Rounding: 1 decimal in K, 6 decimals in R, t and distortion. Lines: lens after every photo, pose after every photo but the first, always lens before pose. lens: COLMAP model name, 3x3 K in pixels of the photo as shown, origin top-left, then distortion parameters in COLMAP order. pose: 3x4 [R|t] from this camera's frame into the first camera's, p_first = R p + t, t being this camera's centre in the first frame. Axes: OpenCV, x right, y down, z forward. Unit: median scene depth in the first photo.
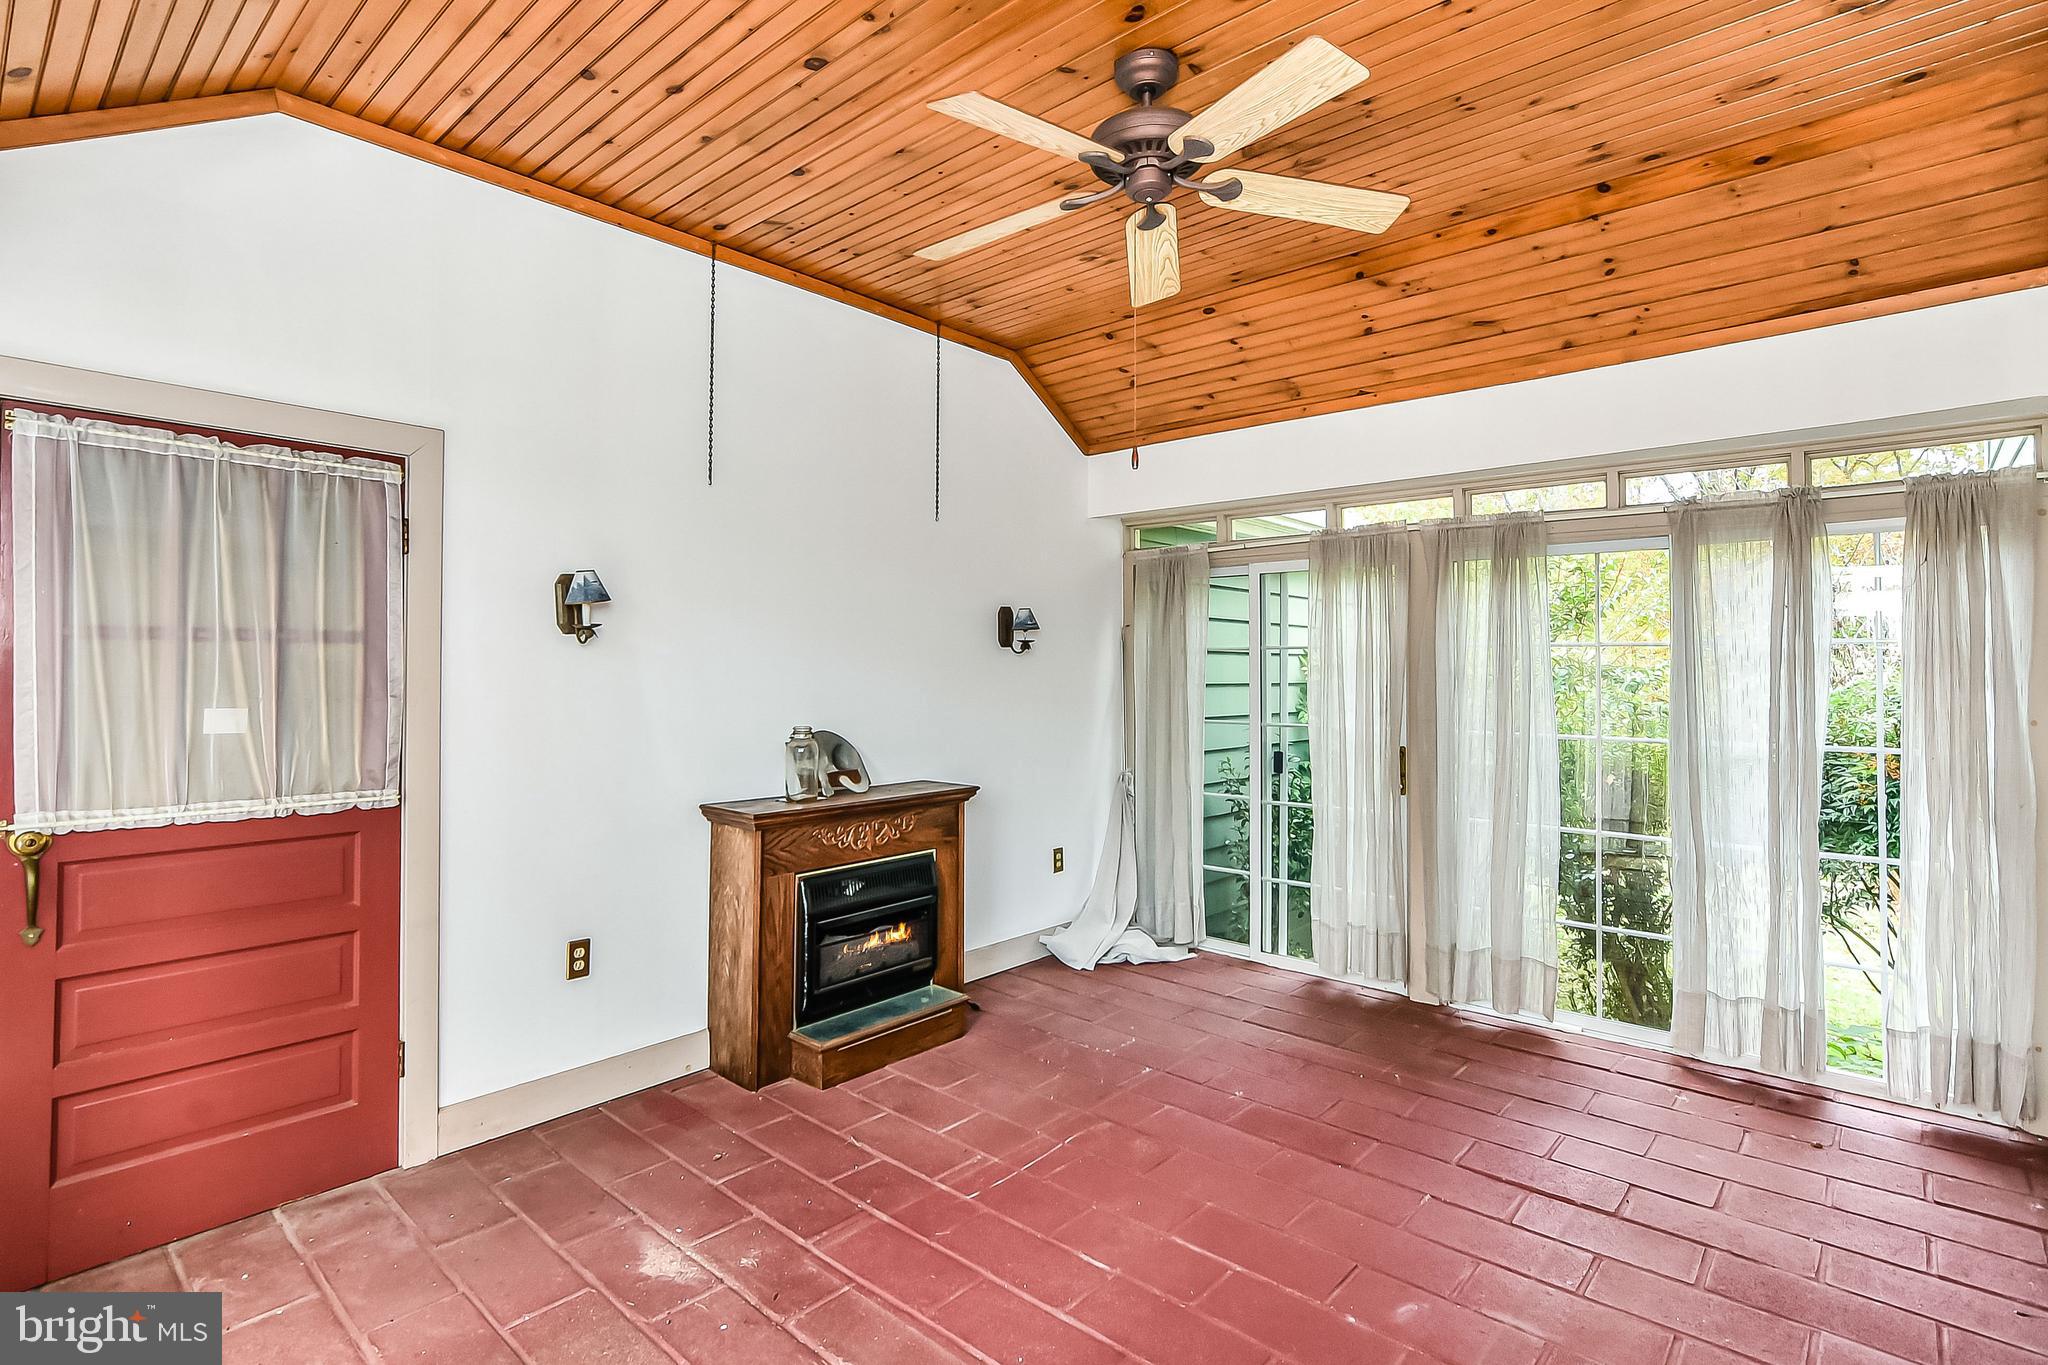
lens RADIAL K [[1006.7, 0, 1014.5], [0, 1006.7, 672.1], [0, 0, 1]] dist [-0.000615, 0.001230]
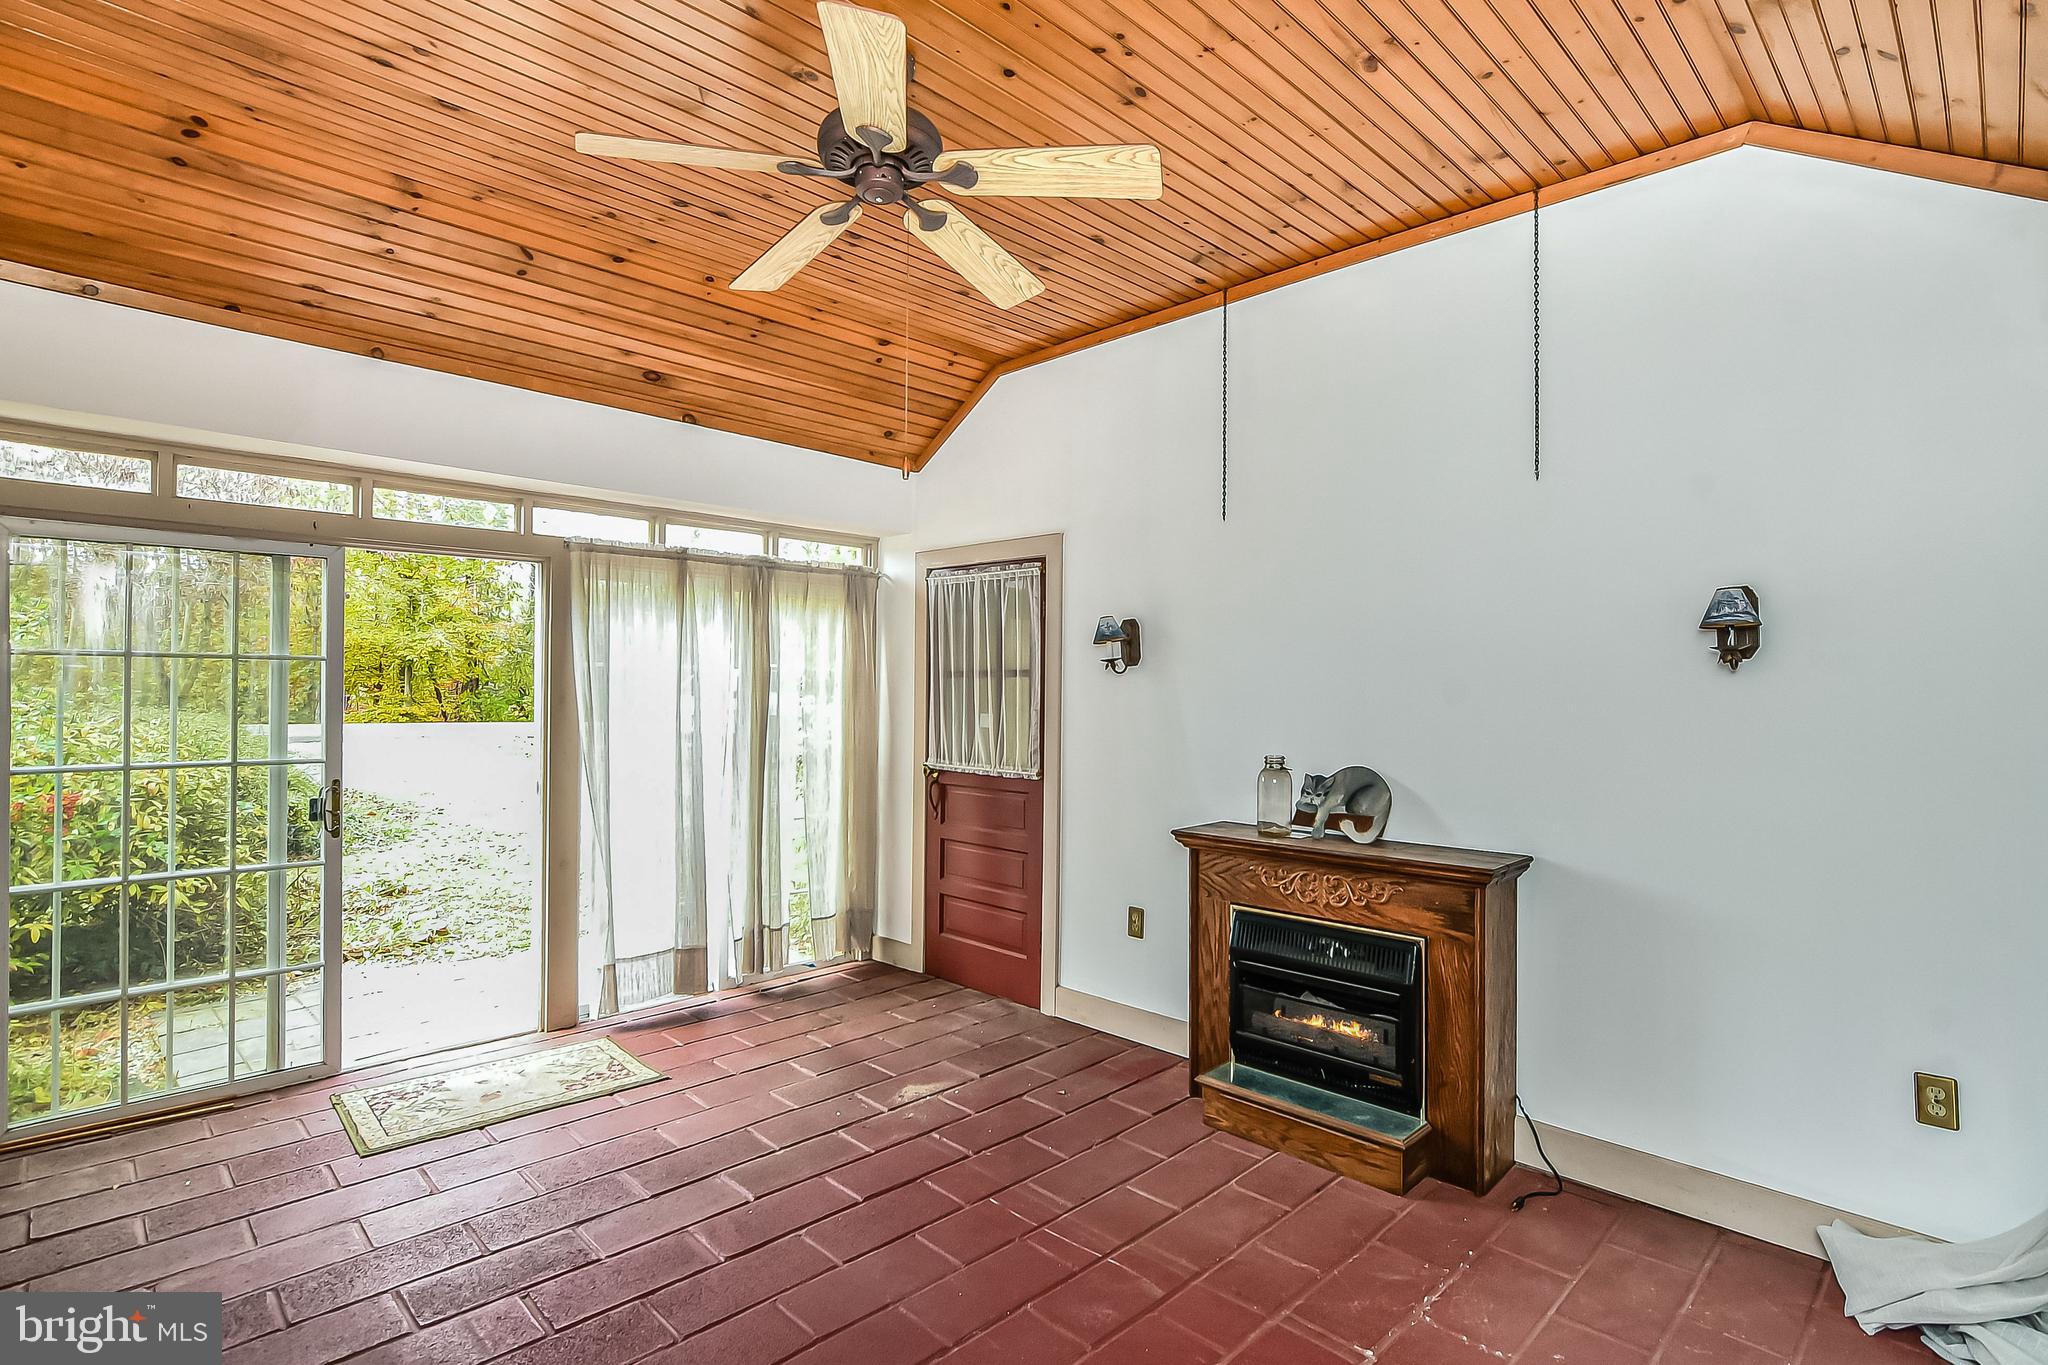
lens RADIAL K [[1006.5, 0, 1021.8], [0, 1006.5, 714.5], [0, 0, 1]] dist [-0.002168, 0.000035]
pose [[-0.052142, 0.015285, -0.998523, 0.771538], [-0.015298, 0.999753, 0.016103, 0.004496], [0.998523, 0.016115, -0.051895, 0.849320]]
